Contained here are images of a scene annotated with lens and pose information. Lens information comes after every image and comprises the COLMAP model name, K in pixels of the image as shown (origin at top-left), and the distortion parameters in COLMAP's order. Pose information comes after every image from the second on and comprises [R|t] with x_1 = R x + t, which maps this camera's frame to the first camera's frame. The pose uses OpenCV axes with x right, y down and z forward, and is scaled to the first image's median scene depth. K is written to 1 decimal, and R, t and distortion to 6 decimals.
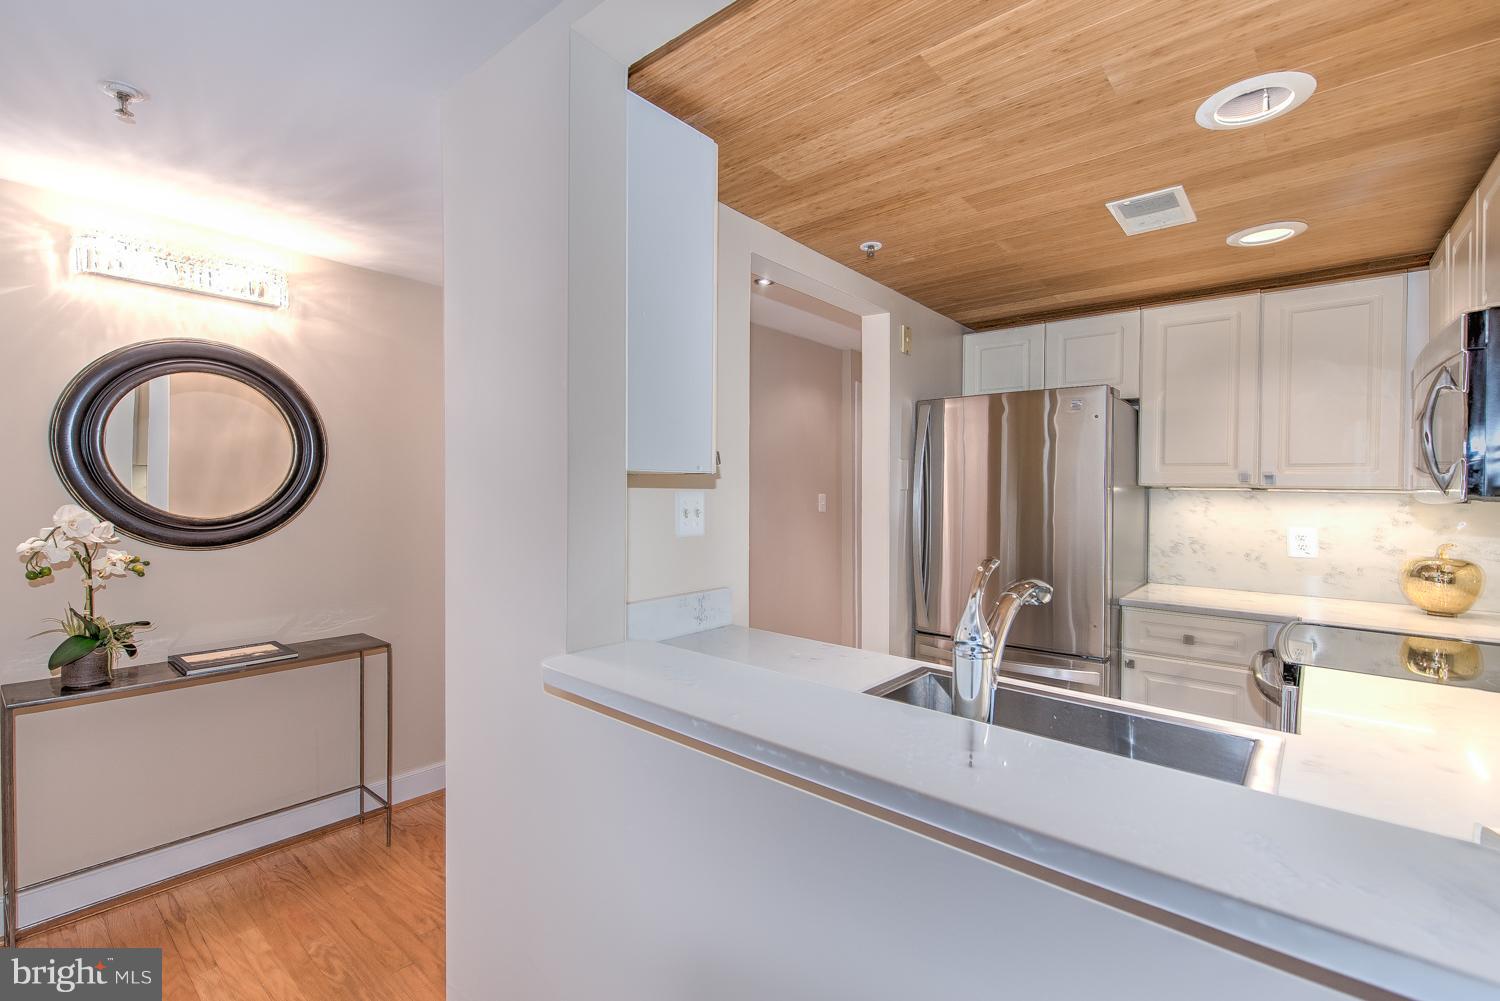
lens RADIAL K [[663.8, 0, 750.0], [0, 663.8, 500.5], [0, 0, 1]] dist [0.000304, 0.000289]
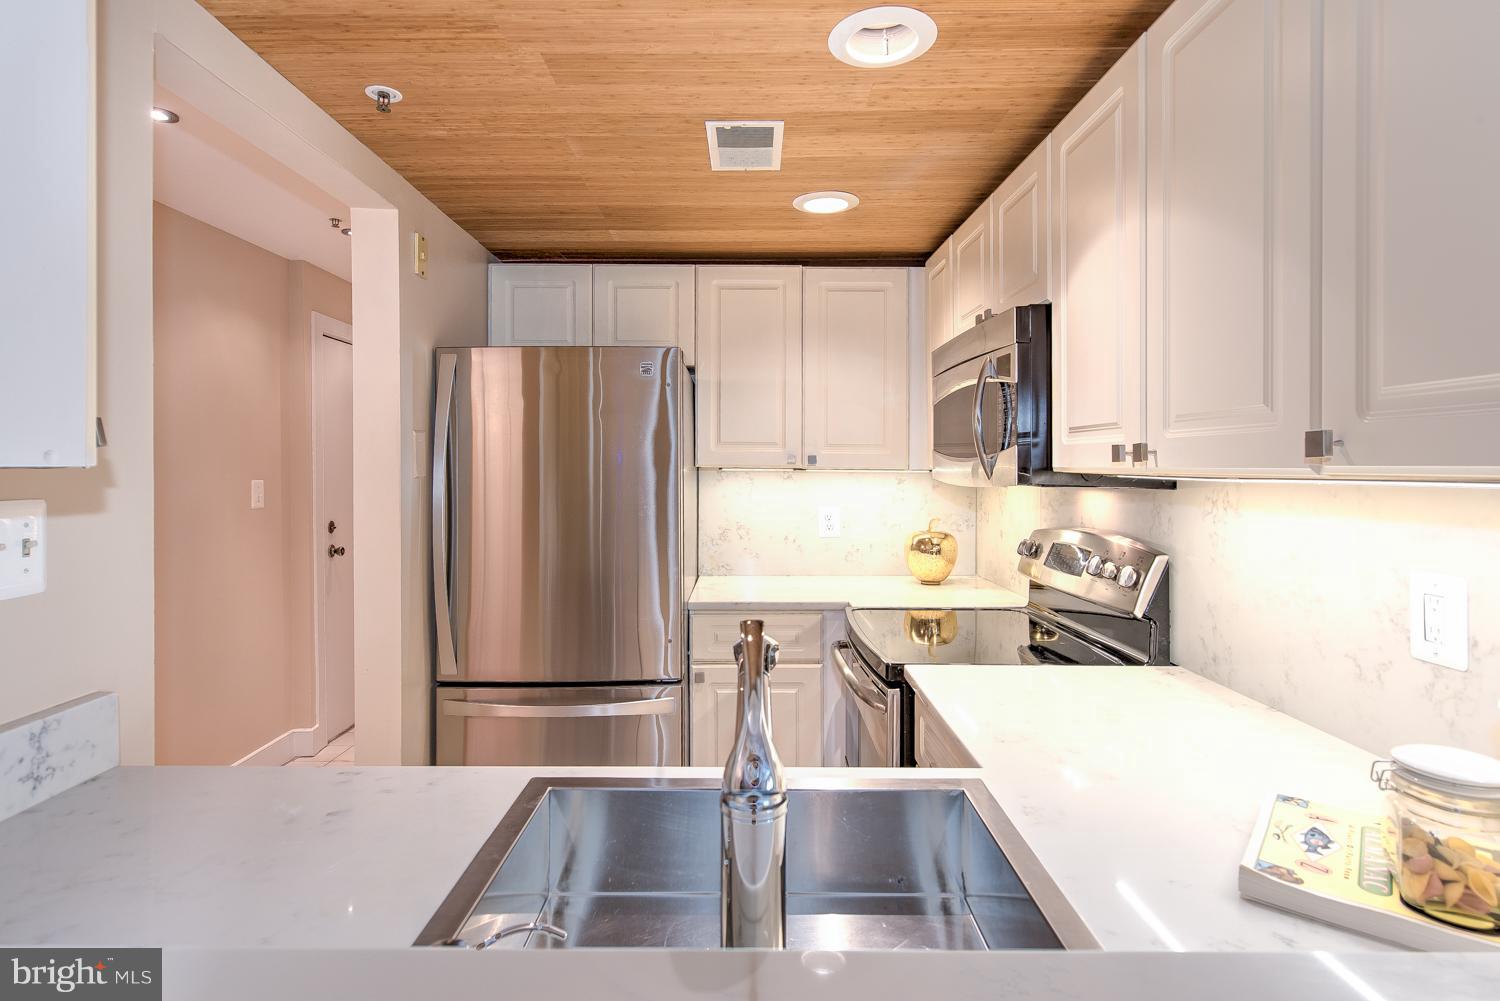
lens RADIAL K [[780.8, 0, 724.2], [0, 780.8, 461.2], [0, 0, 1]] dist [-0.000426, -0.001384]
pose [[0.769425, -0.006382, 0.638705, -0.042591], [0.016310, 0.999820, -0.009657, -0.022623], [-0.638529, 0.017847, 0.769391, 0.224933]]
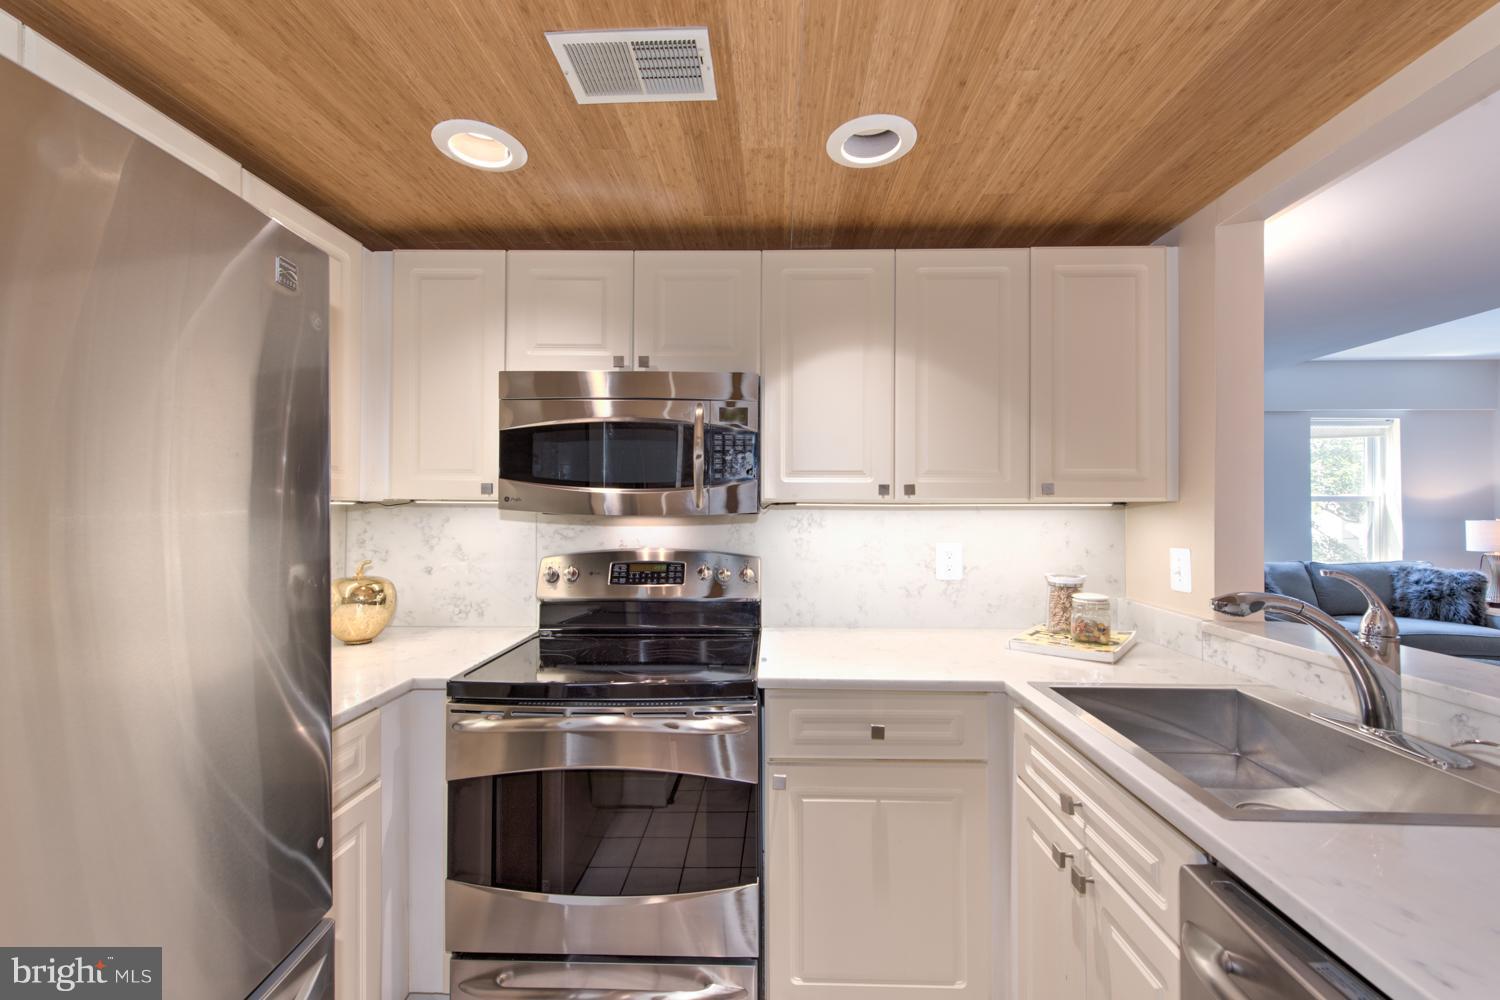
lens RADIAL K [[621.1, 0, 744.5], [0, 621.1, 498.4], [0, 0, 1]] dist [0.010138, -0.000413]
pose [[-0.633131, -0.005730, 0.774023, 0.072042], [0.002655, 0.999951, 0.009574, -0.027297], [-0.774040, 0.008116, -0.633085, 1.139644]]
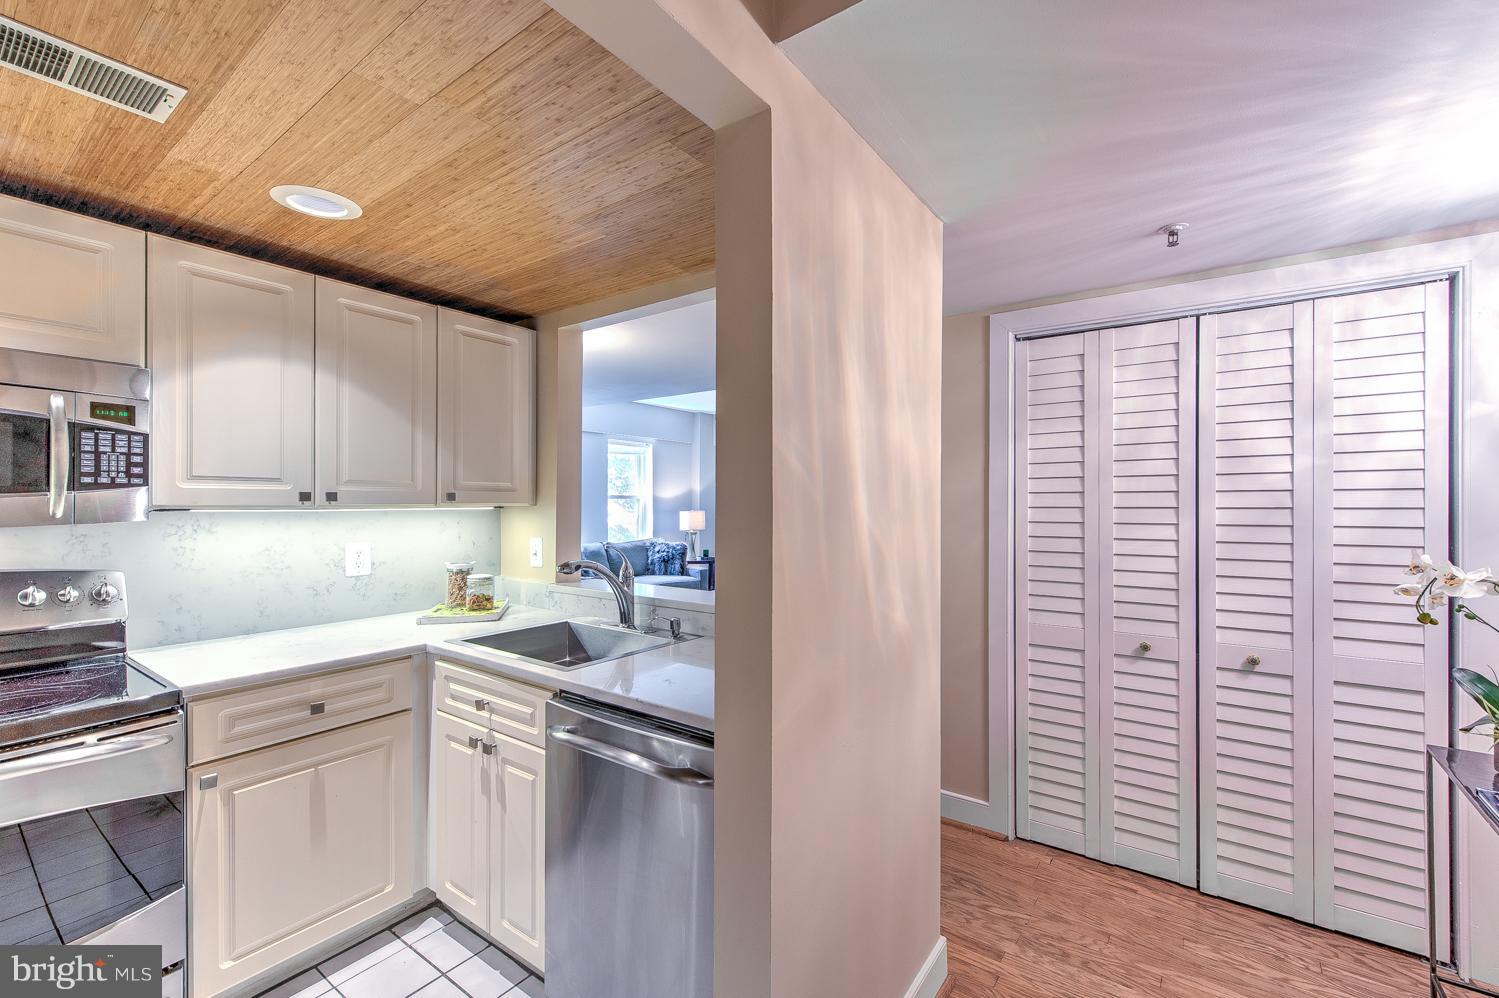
lens RADIAL K [[642.4, 0, 749.5], [0, 642.4, 499.0], [0, 0, 1]] dist [-0.001191, -0.000194]
pose [[-0.997750, -0.016032, -0.065102, 0.018034], [-0.017000, 0.999753, 0.014338, -0.050172], [0.064856, 0.015412, -0.997776, 1.423775]]
